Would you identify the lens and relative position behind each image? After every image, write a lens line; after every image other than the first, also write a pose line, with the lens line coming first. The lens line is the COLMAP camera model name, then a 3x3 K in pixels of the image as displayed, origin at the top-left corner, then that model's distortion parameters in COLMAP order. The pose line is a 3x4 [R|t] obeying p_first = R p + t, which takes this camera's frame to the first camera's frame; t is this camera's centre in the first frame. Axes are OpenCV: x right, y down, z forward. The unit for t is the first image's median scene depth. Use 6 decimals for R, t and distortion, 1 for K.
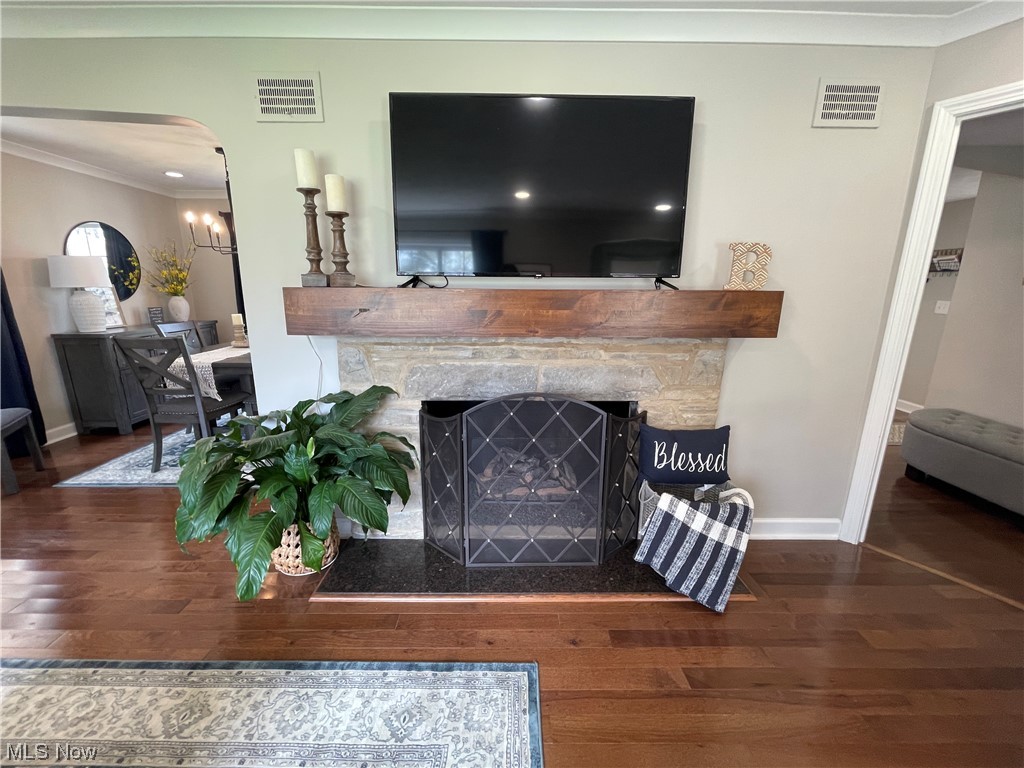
lens RADIAL K [[412.4, 0, 508.0], [0, 412.4, 383.2], [0, 0, 1]] dist [-0.004068, 0.001121]
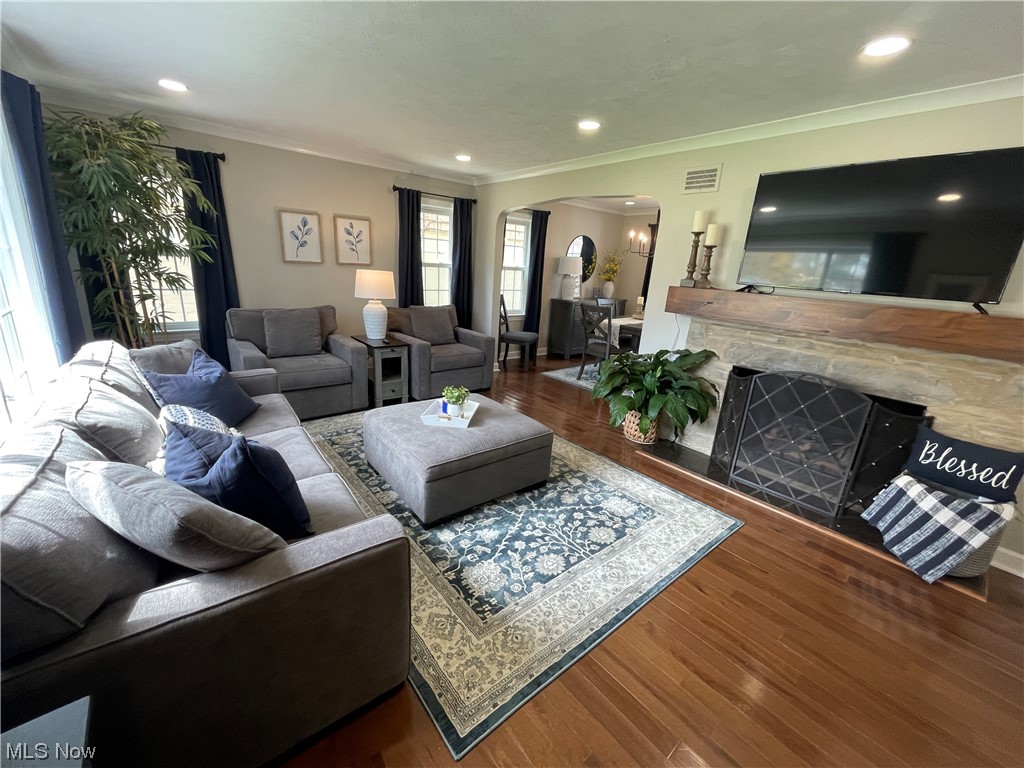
lens RADIAL K [[412.4, 0, 509.0], [0, 412.4, 382.1], [0, 0, 1]] dist [-0.004068, 0.001121]
pose [[0.637481, 0.246330, -0.730027, 0.408084], [-0.229406, 0.965223, 0.125368, 0.105625], [0.735521, 0.087553, 0.671821, -0.662196]]
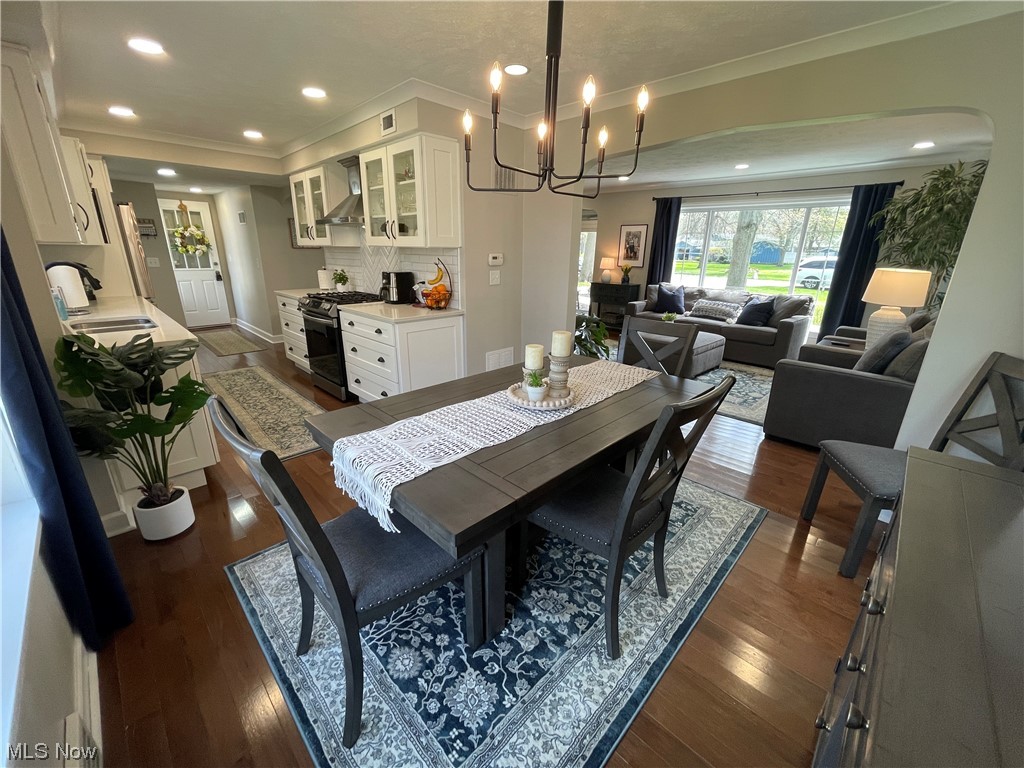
lens RADIAL K [[412.4, 0, 509.8], [0, 412.4, 382.7], [0, 0, 1]] dist [-0.004068, 0.001121]
pose [[-0.707036, -0.233091, 0.667659, -1.761293], [0.144563, 0.876541, 0.459105, -0.629156], [-0.692244, 0.421122, -0.586050, 2.497543]]
